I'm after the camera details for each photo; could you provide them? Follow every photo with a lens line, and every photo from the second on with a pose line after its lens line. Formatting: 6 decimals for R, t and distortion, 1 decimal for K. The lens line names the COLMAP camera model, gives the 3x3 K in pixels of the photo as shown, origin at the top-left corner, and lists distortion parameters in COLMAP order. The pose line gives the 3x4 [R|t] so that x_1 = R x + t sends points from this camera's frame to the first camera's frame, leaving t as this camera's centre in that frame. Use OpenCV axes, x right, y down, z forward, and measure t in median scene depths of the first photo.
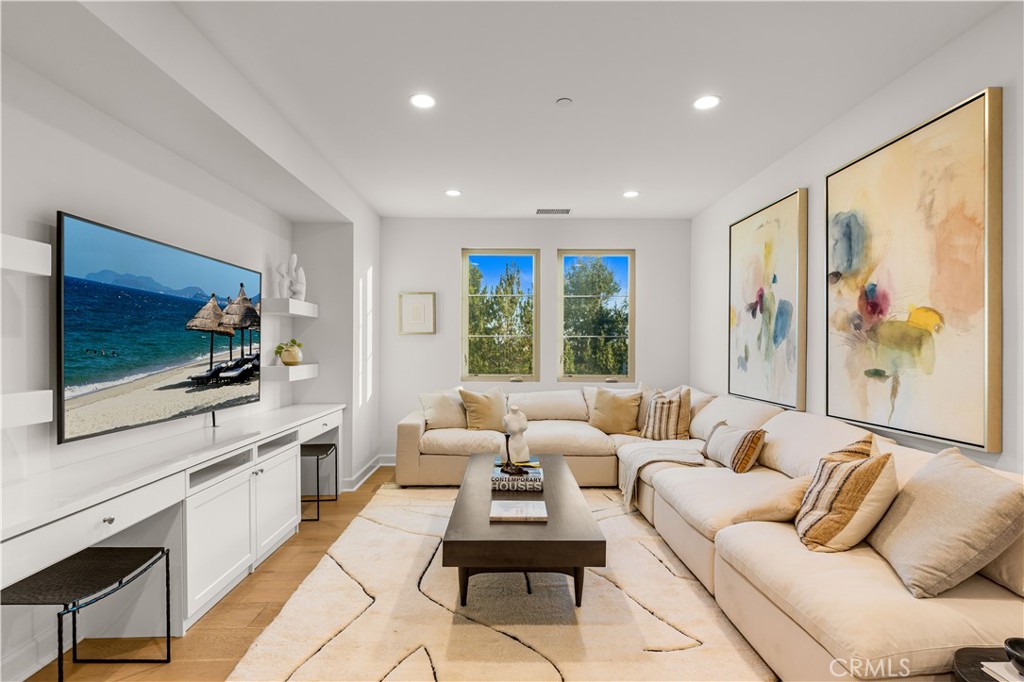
lens RADIAL K [[498.3, 0, 510.9], [0, 498.3, 346.5], [0, 0, 1]] dist [0.002320, 0.000191]
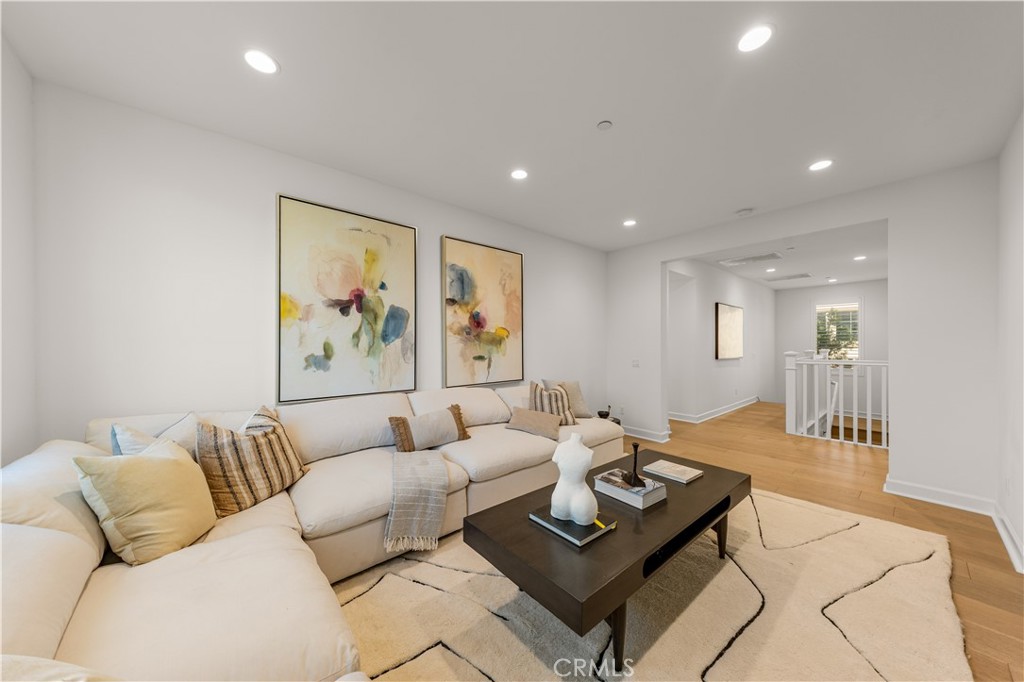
lens RADIAL K [[339.0, 0, 506.4], [0, 339.0, 342.7], [0, 0, 1]] dist [0.002353, -0.000056]
pose [[-0.636417, -0.002112, 0.771342, -0.354931], [-0.004065, 0.999992, -0.000616, -0.005051], [-0.771334, -0.003527, -0.636421, 1.711310]]
